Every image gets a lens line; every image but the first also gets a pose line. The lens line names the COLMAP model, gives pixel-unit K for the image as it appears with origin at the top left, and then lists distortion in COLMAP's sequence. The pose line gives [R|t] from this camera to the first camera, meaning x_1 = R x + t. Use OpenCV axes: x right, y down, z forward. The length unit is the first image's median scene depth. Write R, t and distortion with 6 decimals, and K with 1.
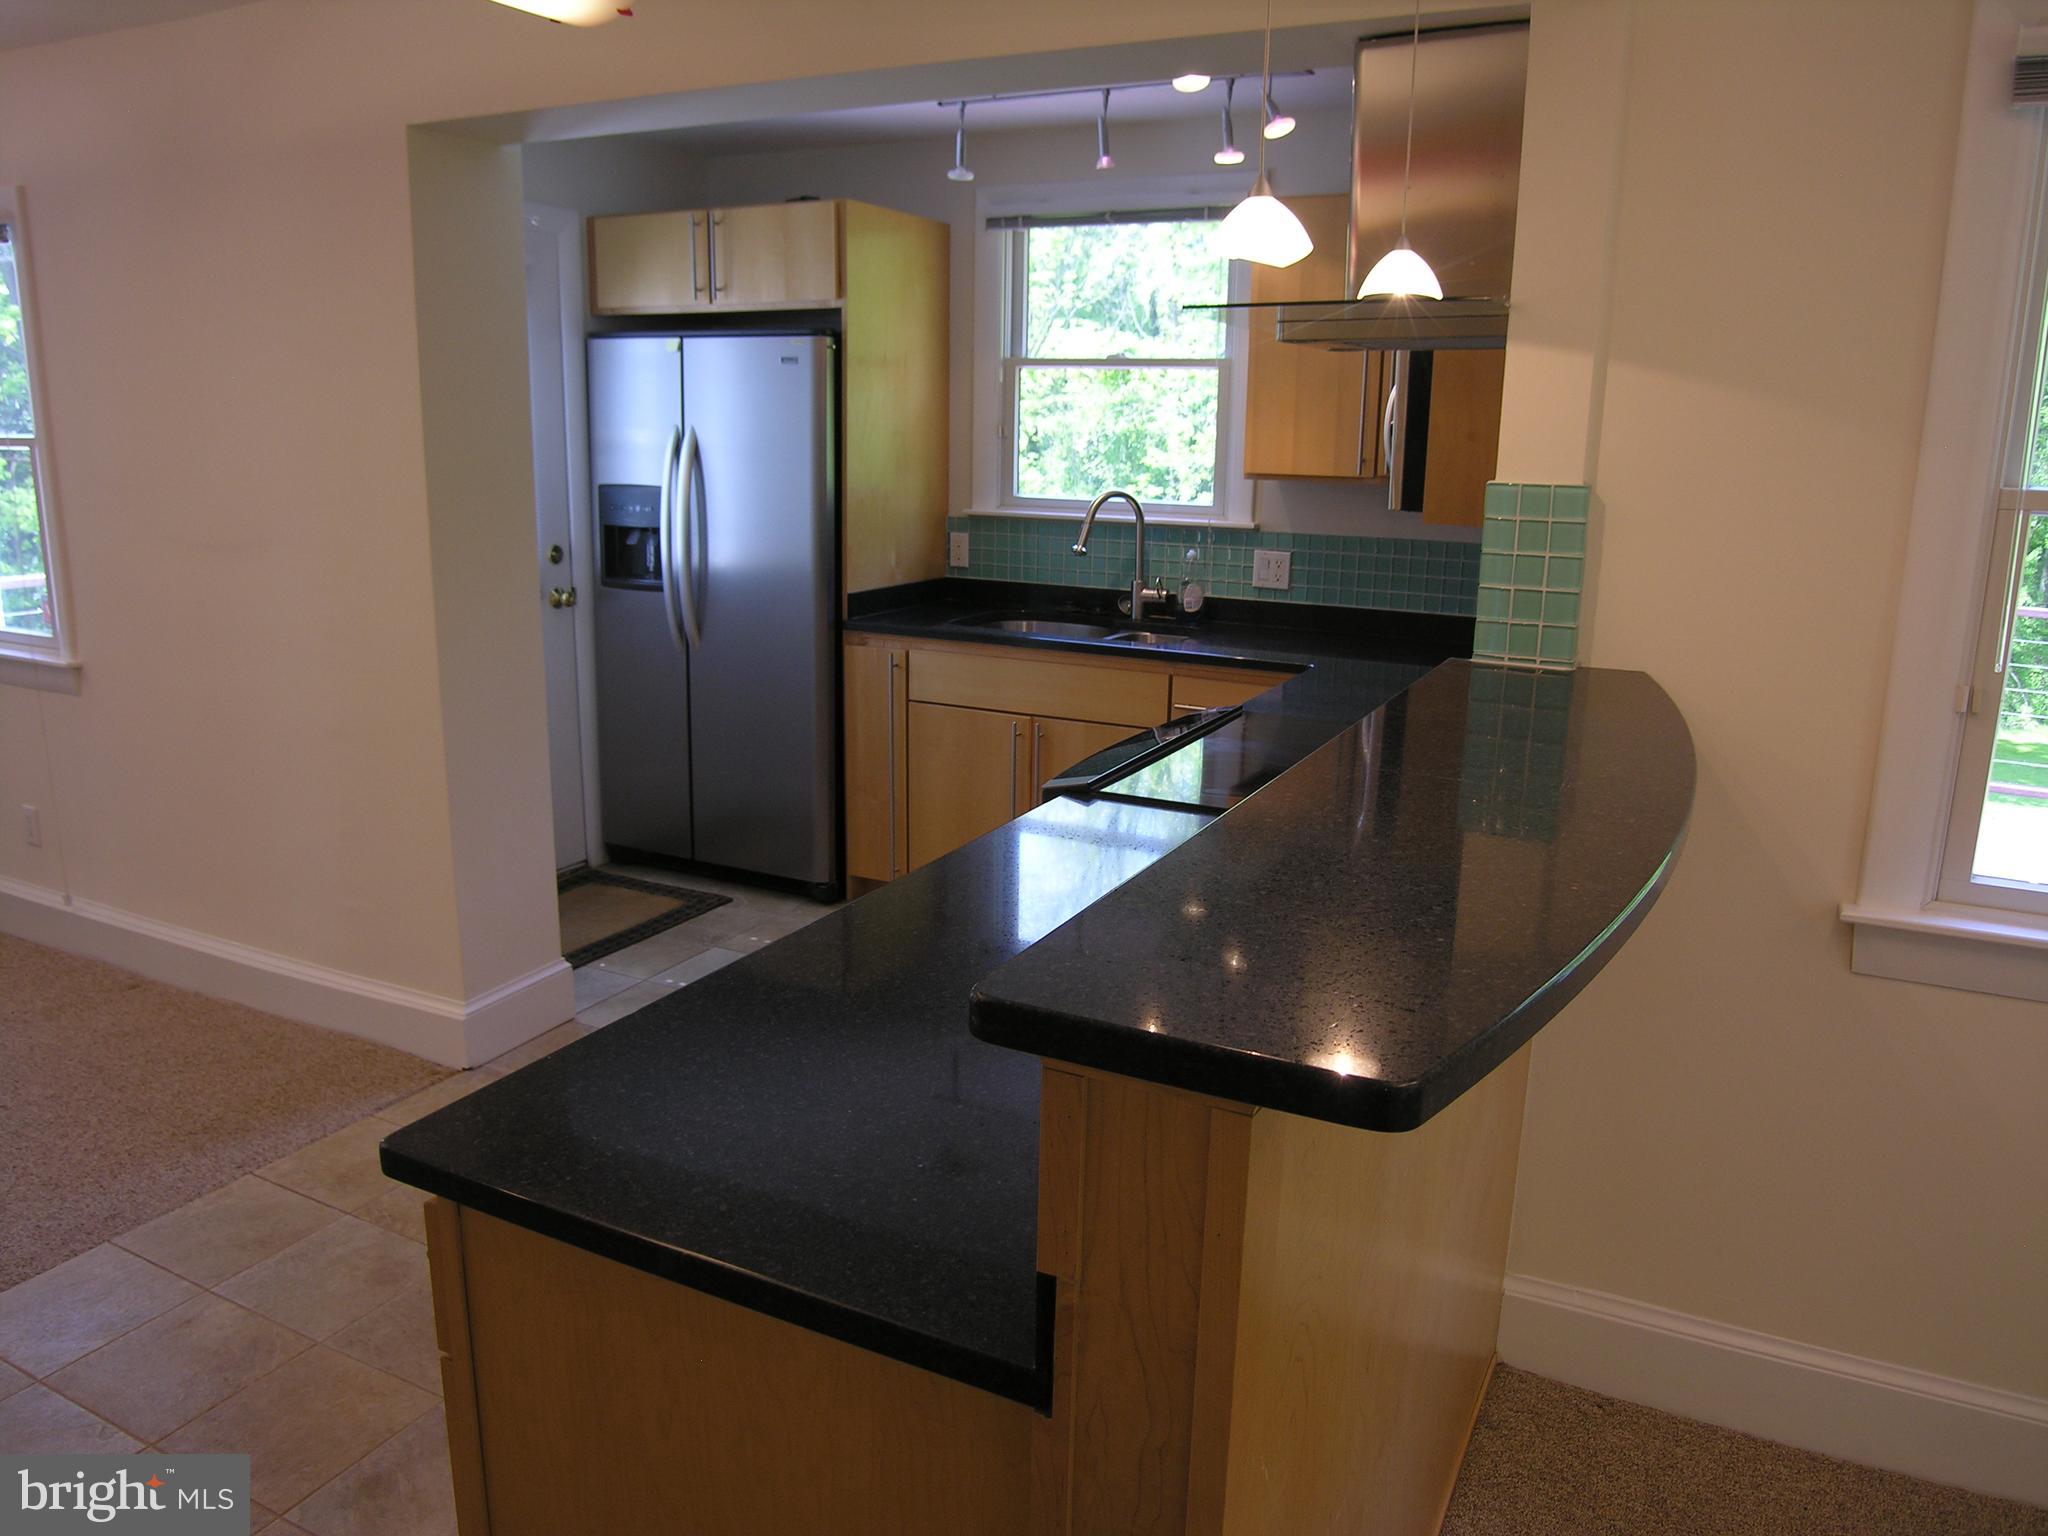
lens RADIAL K [[1462.1, 0, 1034.2], [0, 1462.1, 750.2], [0, 0, 1]] dist [-0.061812, 0.008239]
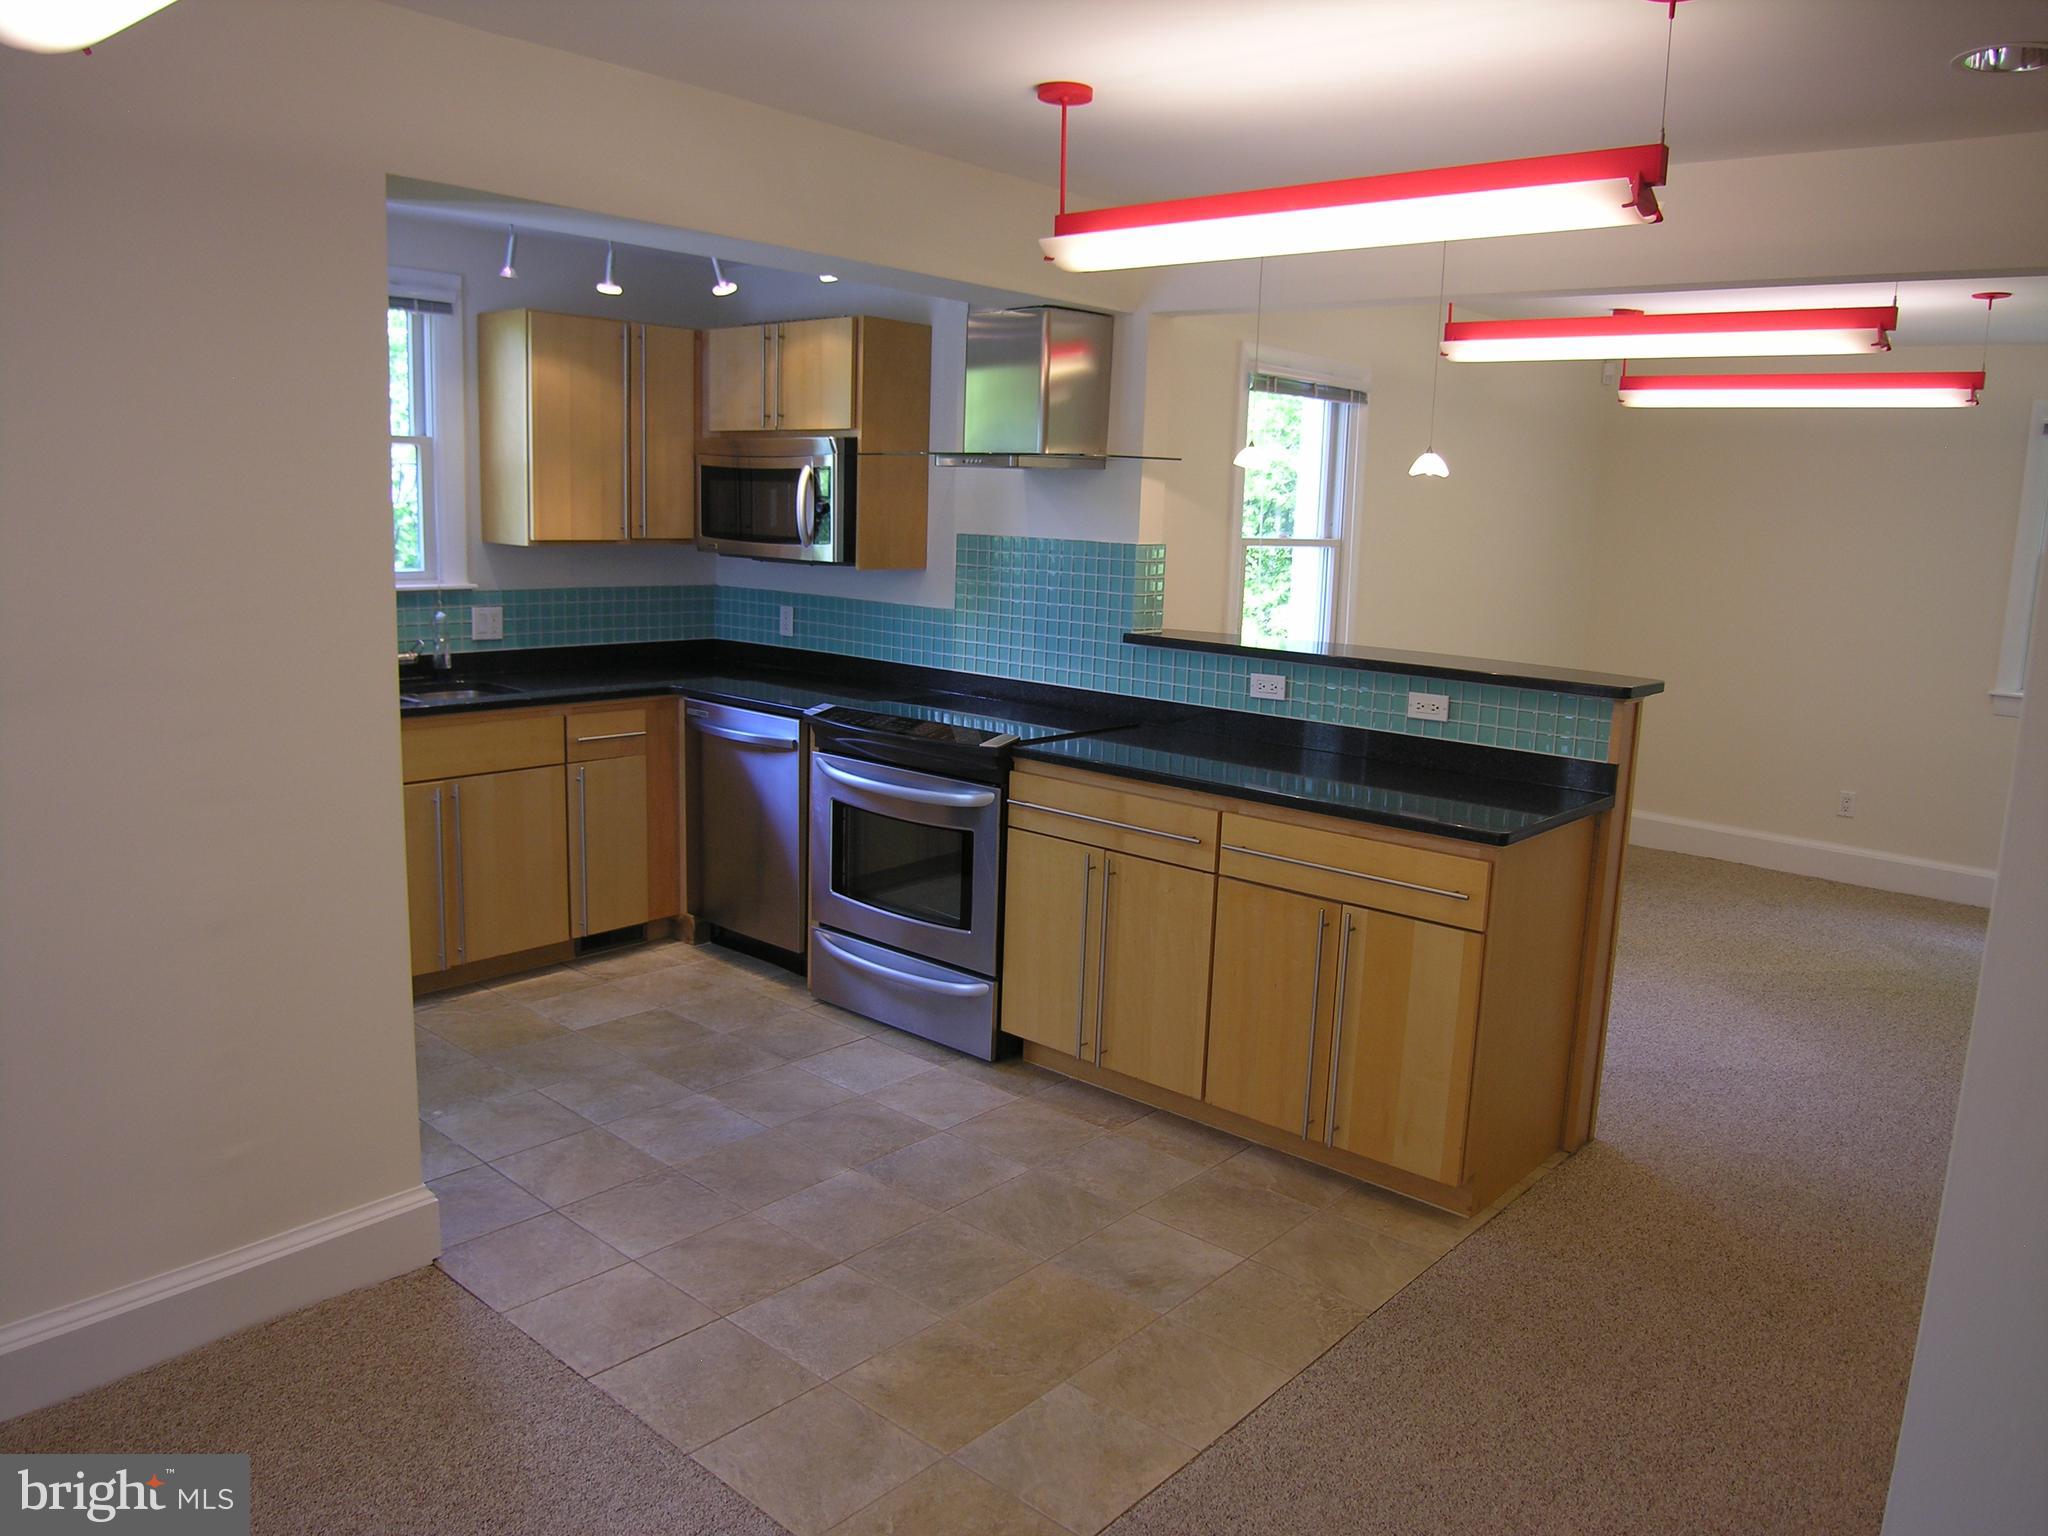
lens RADIAL K [[1462.1, 0, 1034.2], [0, 1462.1, 750.2], [0, 0, 1]] dist [-0.061812, 0.008239]
pose [[0.243629, -0.165439, 0.955654, -0.845648], [0.194509, 0.973659, 0.118969, -0.080661], [-0.950164, 0.156899, 0.269391, 0.312239]]
